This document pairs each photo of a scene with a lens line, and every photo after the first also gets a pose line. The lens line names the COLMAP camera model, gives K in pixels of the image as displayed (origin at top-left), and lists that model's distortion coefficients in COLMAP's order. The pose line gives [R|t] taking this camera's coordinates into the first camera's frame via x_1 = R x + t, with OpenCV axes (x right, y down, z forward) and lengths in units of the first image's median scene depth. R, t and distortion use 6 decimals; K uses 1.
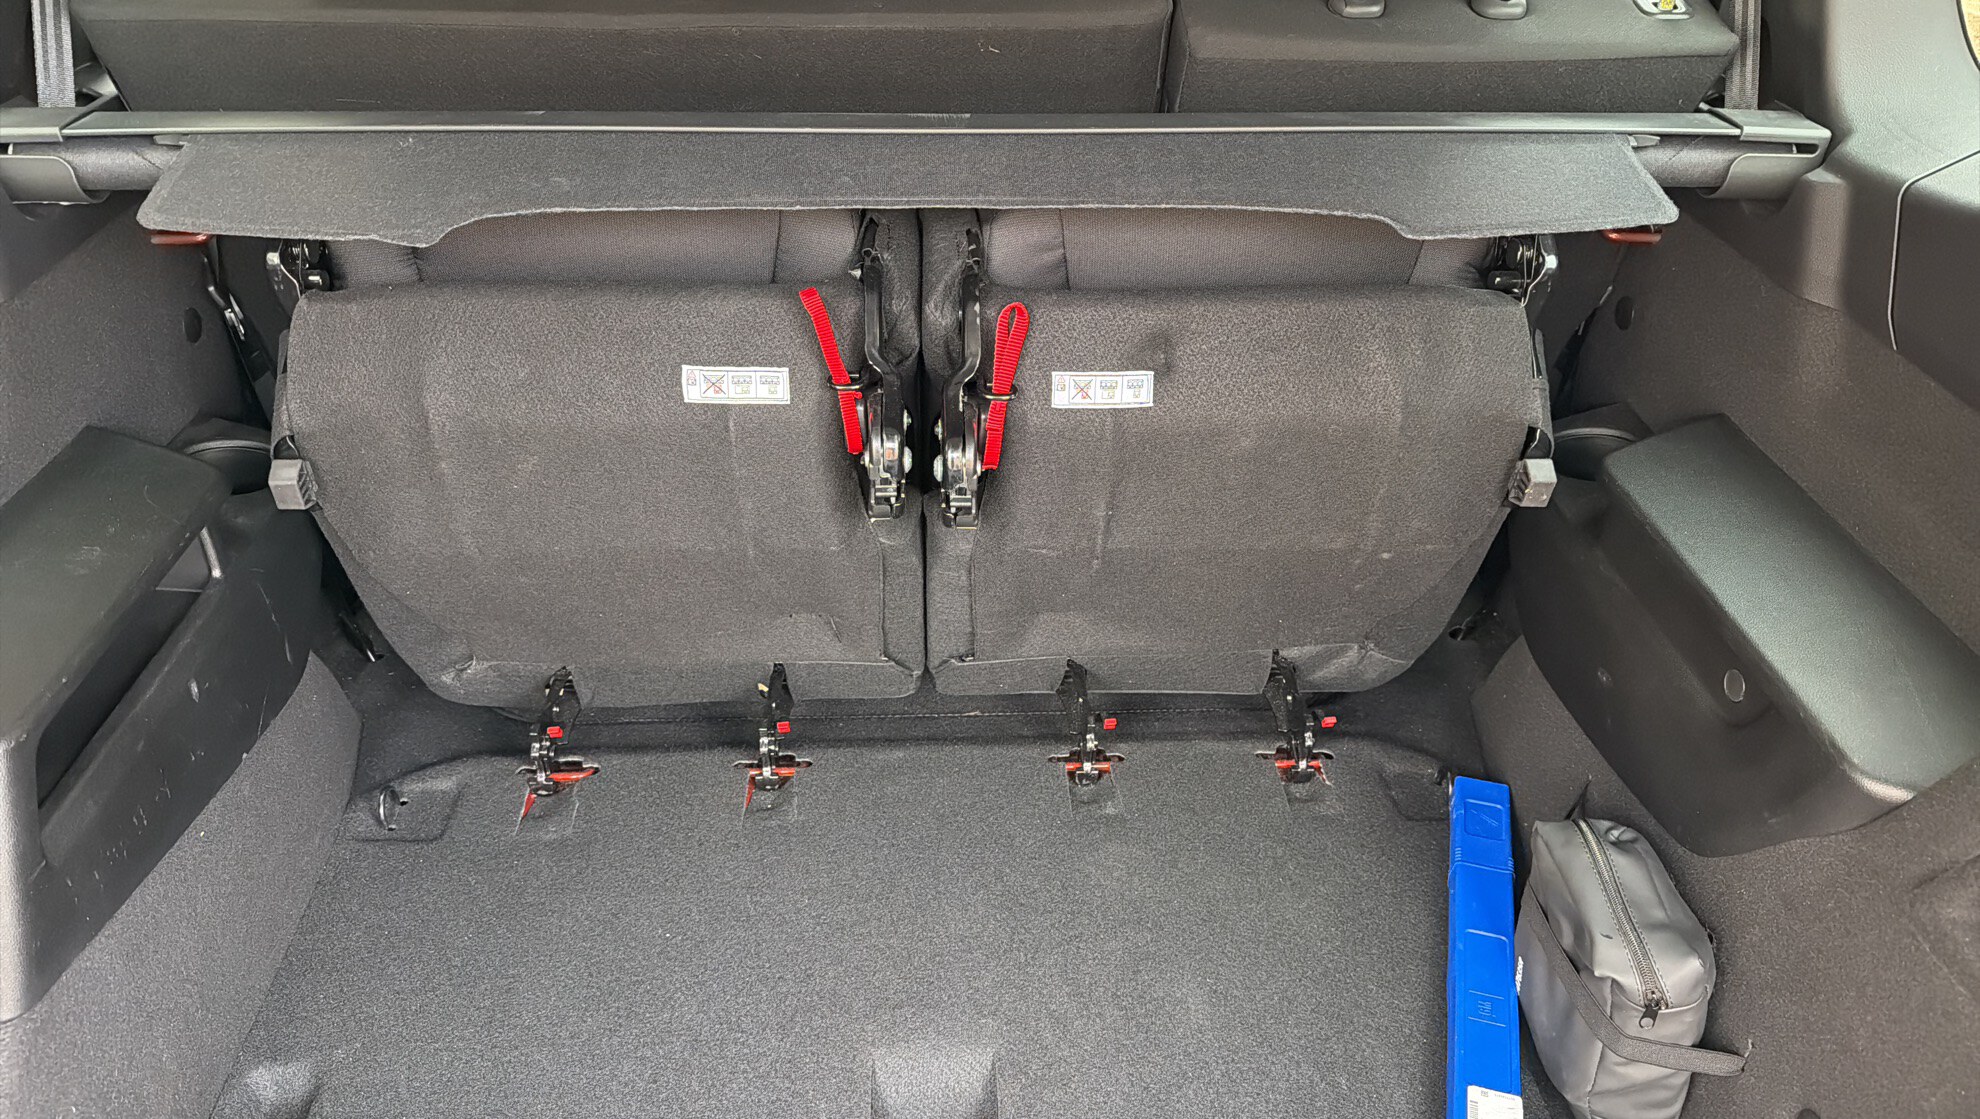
lens RADIAL K [[1390.3, 0, 982.9], [0, 1390.3, 572.9], [0, 0, 1]] dist [0.138114, -0.243191]
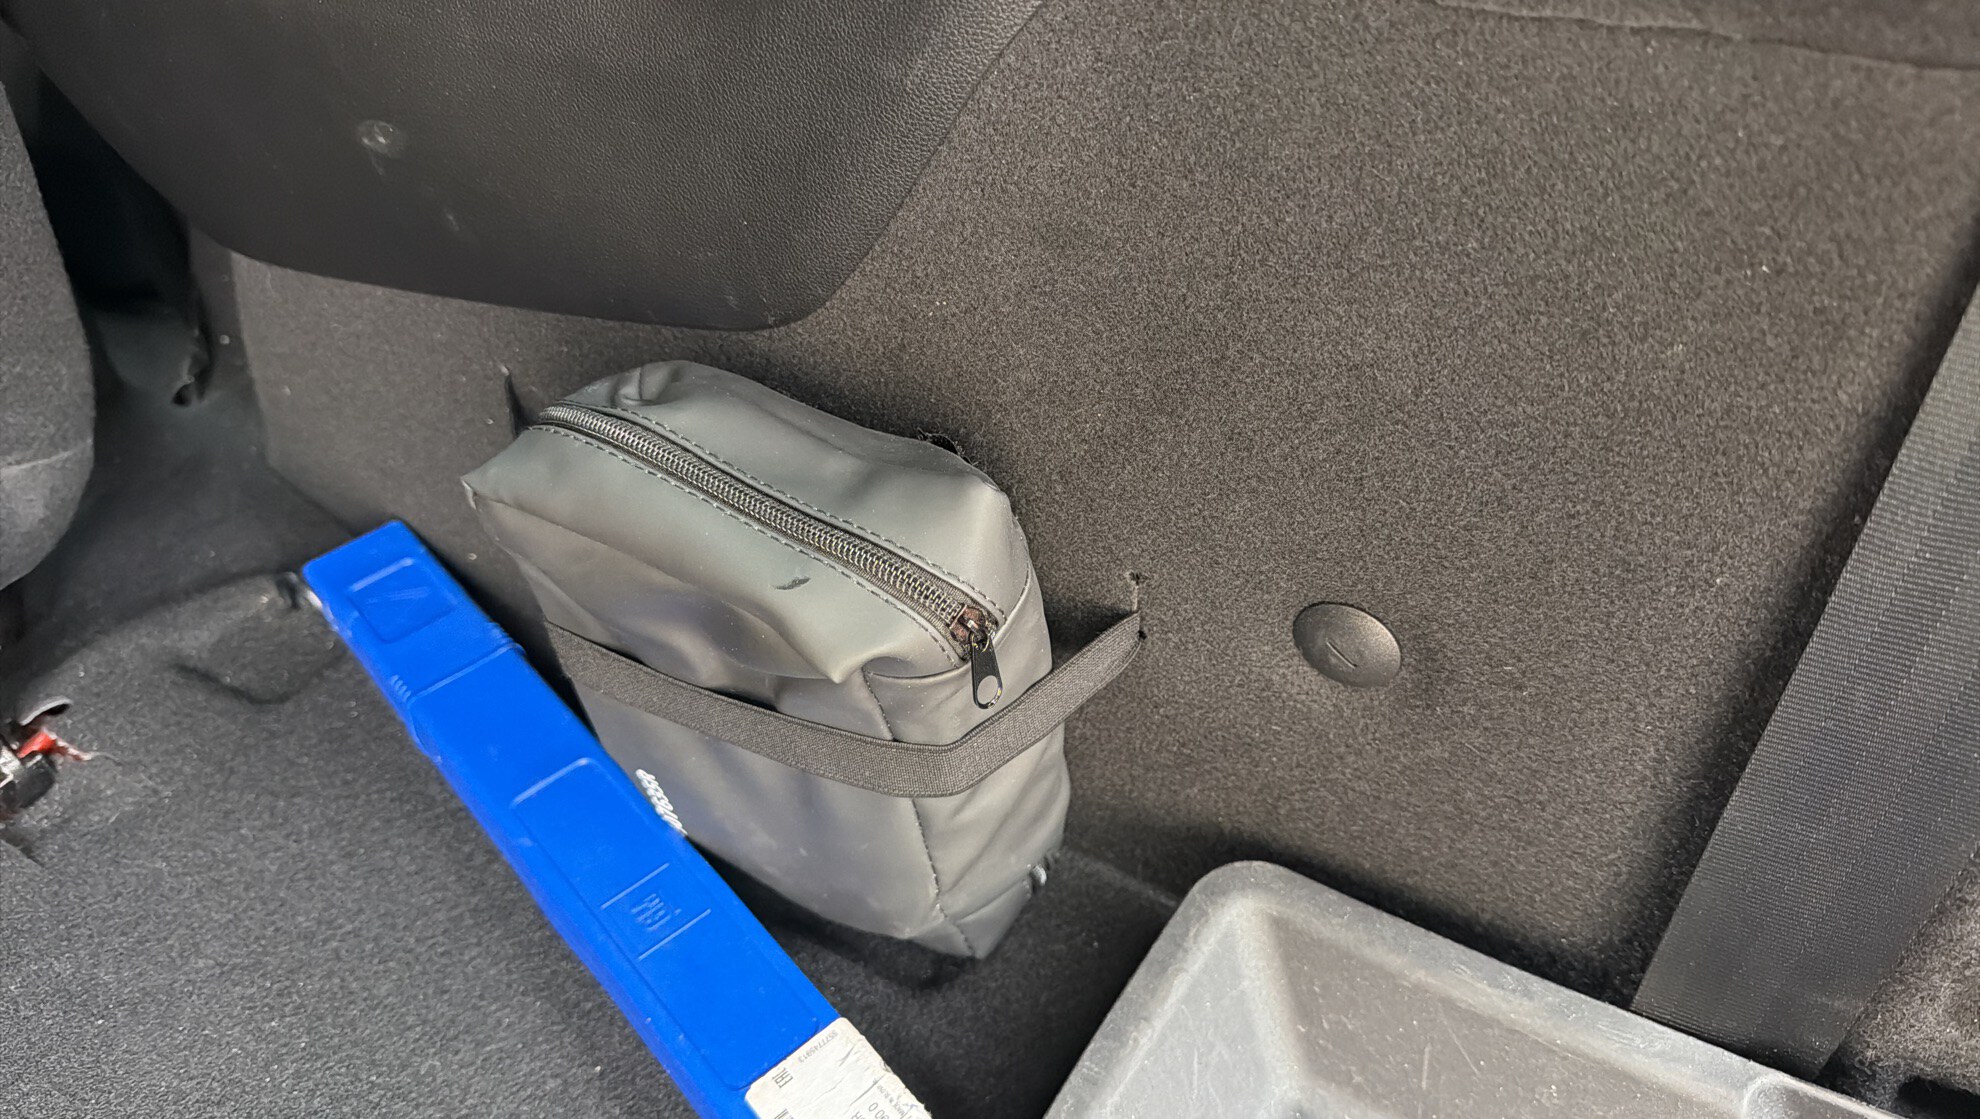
lens RADIAL K [[1390.3, 0, 982.9], [0, 1390.3, 572.9], [0, 0, 1]] dist [0.138114, -0.243191]
pose [[0.552757, -0.592380, 0.586128, 0.213091], [0.526590, 0.793418, 0.305272, 0.141341], [-0.645881, 0.139907, 0.750509, 0.579749]]
